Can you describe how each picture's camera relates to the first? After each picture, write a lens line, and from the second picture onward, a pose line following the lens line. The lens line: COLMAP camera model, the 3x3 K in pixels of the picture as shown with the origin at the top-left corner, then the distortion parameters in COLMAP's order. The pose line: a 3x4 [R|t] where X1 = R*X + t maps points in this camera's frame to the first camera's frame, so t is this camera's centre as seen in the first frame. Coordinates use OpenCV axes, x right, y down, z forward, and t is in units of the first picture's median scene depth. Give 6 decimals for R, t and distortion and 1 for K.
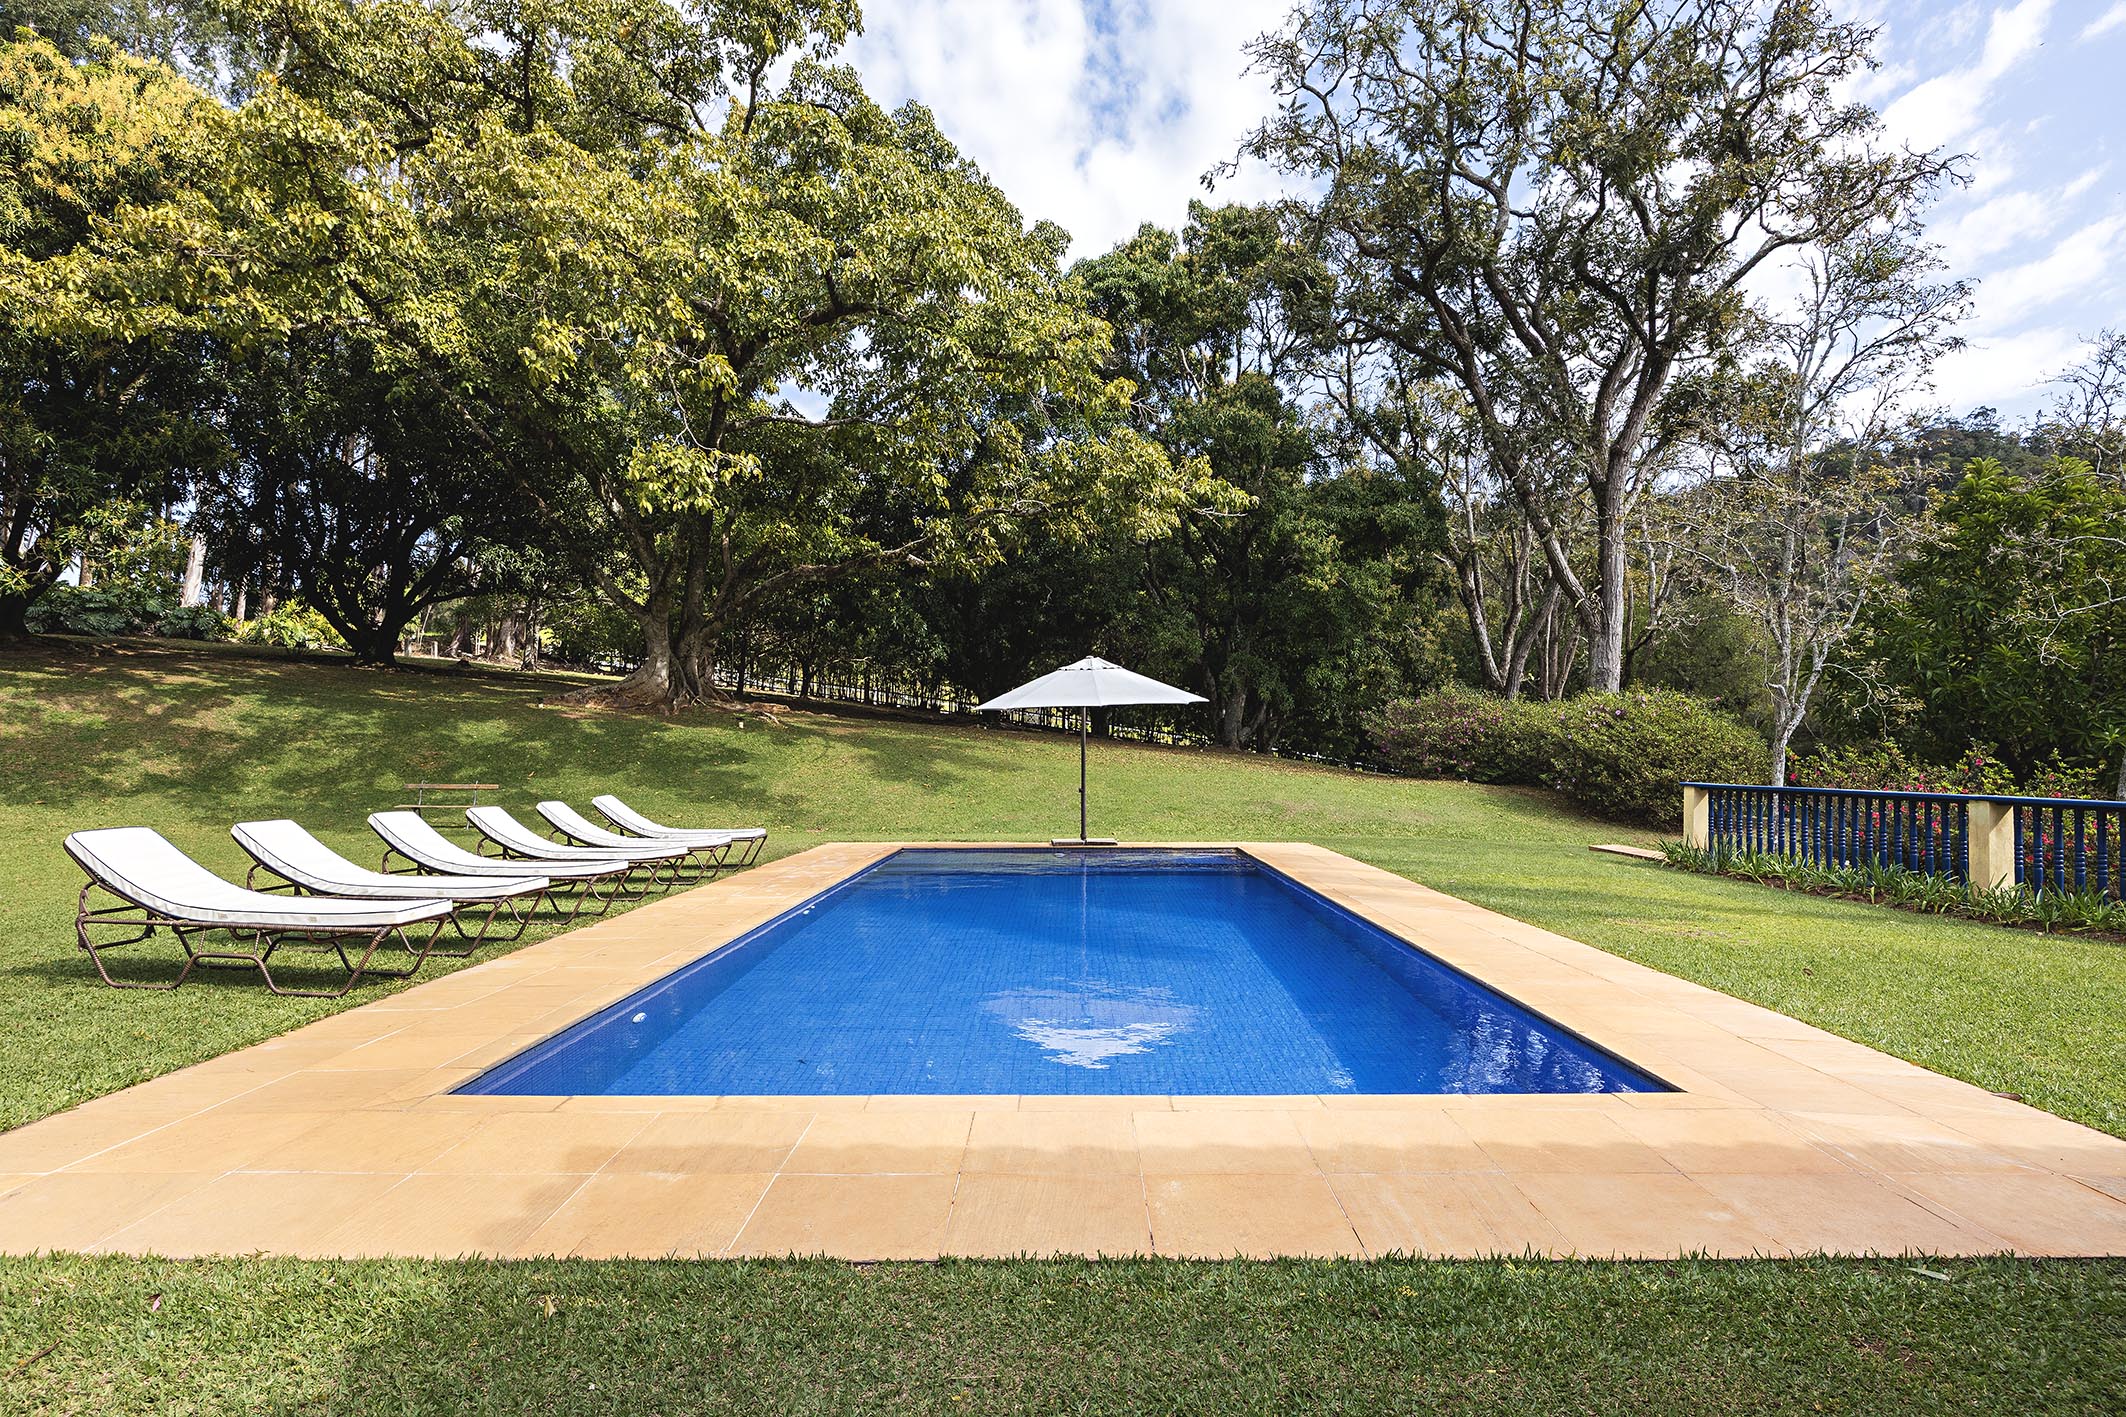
lens RADIAL K [[1205.3, 0, 1052.8], [0, 1205.3, 726.0], [0, 0, 1]] dist [-0.002303, -0.000405]
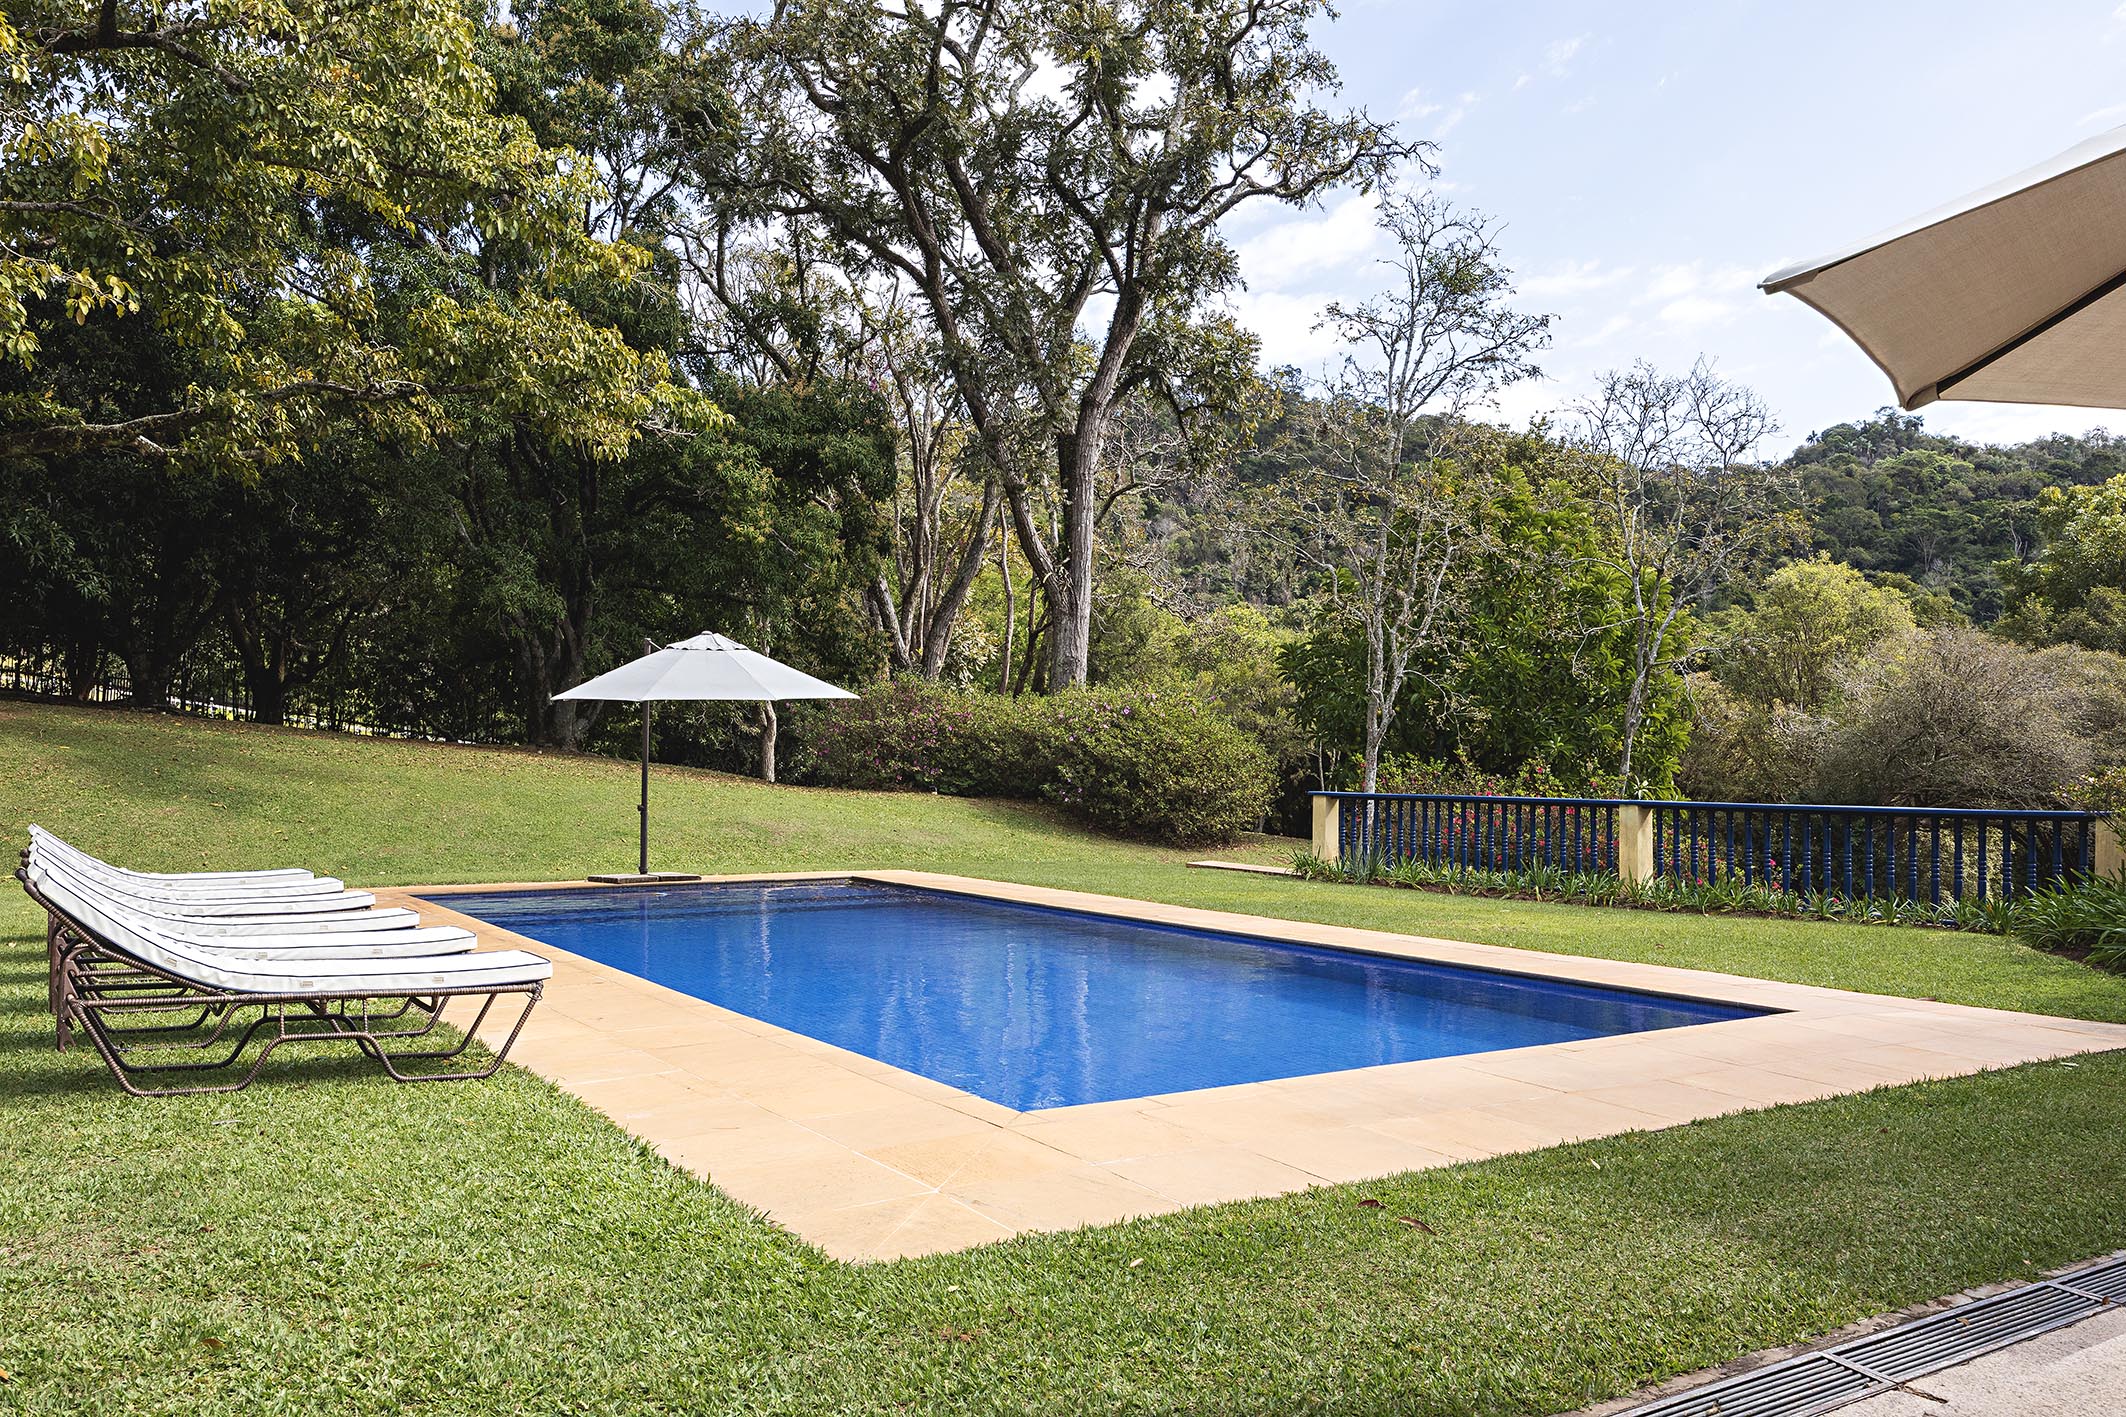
lens RADIAL K [[1811.6, 0, 1070.8], [0, 1811.6, 715.6], [0, 0, 1]] dist [0.011471, 0.005287]
pose [[0.832129, 0.015856, 0.554355, -0.244254], [-0.016715, 0.999854, -0.003508, -0.002806], [-0.554330, -0.006347, 0.832273, -0.050762]]
